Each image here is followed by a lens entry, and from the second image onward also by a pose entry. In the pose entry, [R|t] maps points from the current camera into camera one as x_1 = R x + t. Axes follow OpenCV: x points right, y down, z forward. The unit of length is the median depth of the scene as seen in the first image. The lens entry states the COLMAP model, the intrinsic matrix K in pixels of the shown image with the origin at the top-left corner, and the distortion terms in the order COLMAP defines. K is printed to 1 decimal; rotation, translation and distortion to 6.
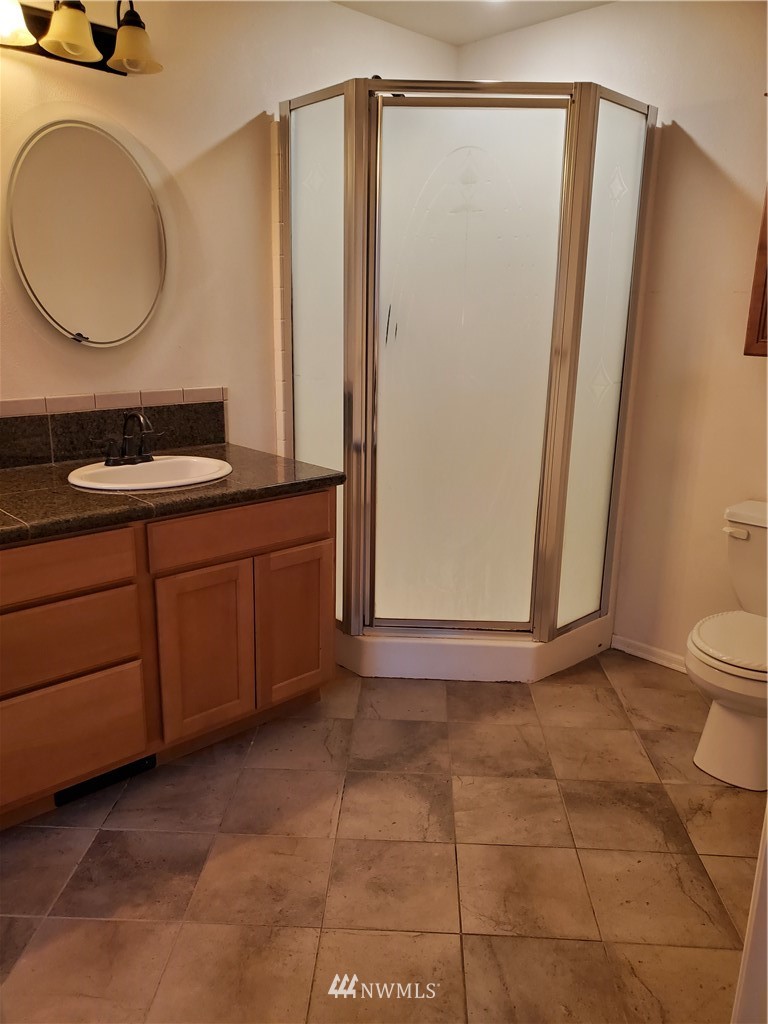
lens RADIAL K [[778.5, 0, 384.0], [0, 778.5, 512.0], [0, 0, 1]] dist [0.015382, 0.008877]
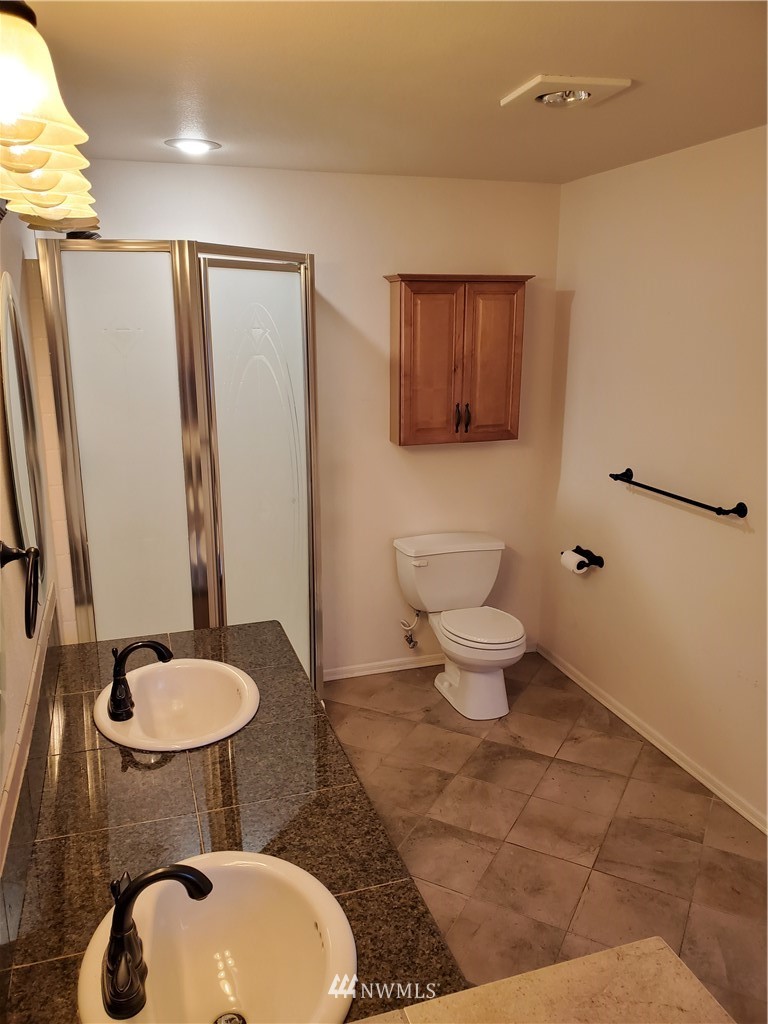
lens RADIAL K [[791.8, 0, 384.0], [0, 791.8, 512.0], [0, 0, 1]] dist [0.015319, 0.006388]
pose [[0.444463, -0.241267, 0.862695, -0.942723], [0.237021, 0.960399, 0.146477, -0.339041], [-0.863872, 0.139373, 0.484047, 0.381989]]
